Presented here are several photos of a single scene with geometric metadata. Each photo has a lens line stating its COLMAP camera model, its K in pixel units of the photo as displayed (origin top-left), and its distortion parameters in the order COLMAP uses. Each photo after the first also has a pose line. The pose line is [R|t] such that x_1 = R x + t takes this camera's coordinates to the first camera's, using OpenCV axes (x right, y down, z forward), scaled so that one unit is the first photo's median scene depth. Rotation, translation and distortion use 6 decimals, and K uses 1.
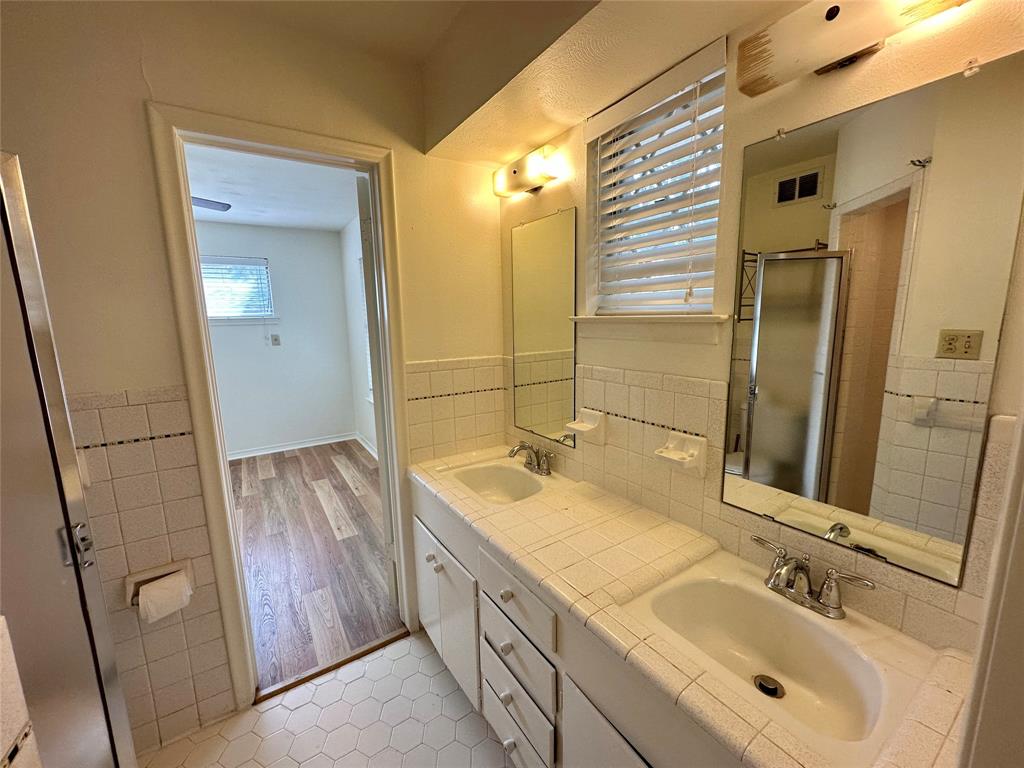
lens RADIAL K [[407.6, 0, 509.5], [0, 407.6, 384.7], [0, 0, 1]] dist [-0.001444, 0.000065]
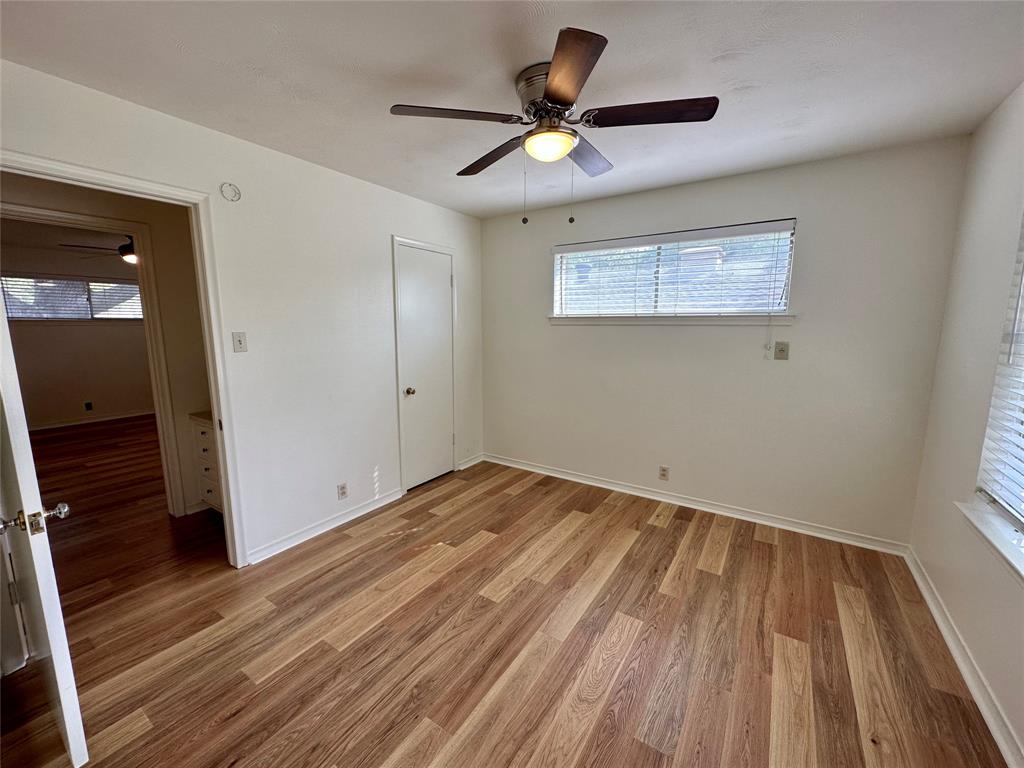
lens RADIAL K [[407.6, 0, 509.5], [0, 407.6, 384.7], [0, 0, 1]] dist [-0.001444, 0.000065]
pose [[0.389258, 0.160229, -0.907086, -0.182516], [-0.154294, 0.982183, 0.107282, -0.068379], [0.908114, 0.098198, 0.407045, 0.417081]]
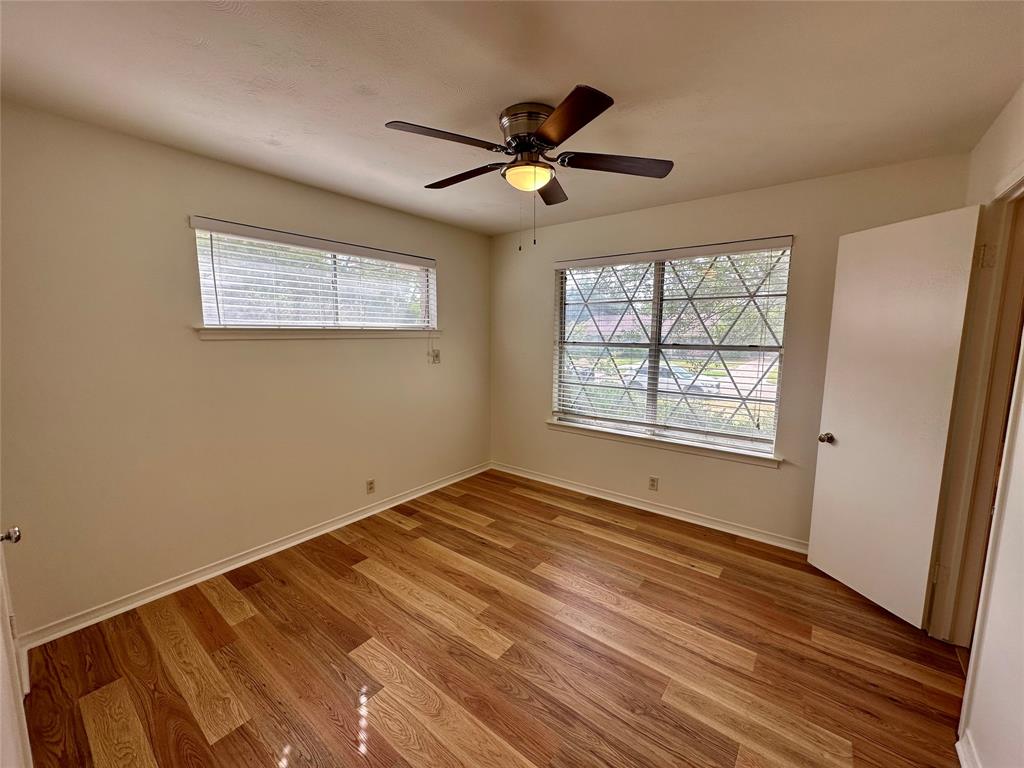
lens RADIAL K [[416.1, 0, 501.1], [0, 416.1, 387.4], [0, 0, 1]] dist [-0.002818, -0.000277]
pose [[0.950982, -0.016139, 0.308825, -0.787458], [0.024774, 0.999404, -0.024059, -0.025044], [-0.308252, 0.030530, 0.950815, 0.168574]]
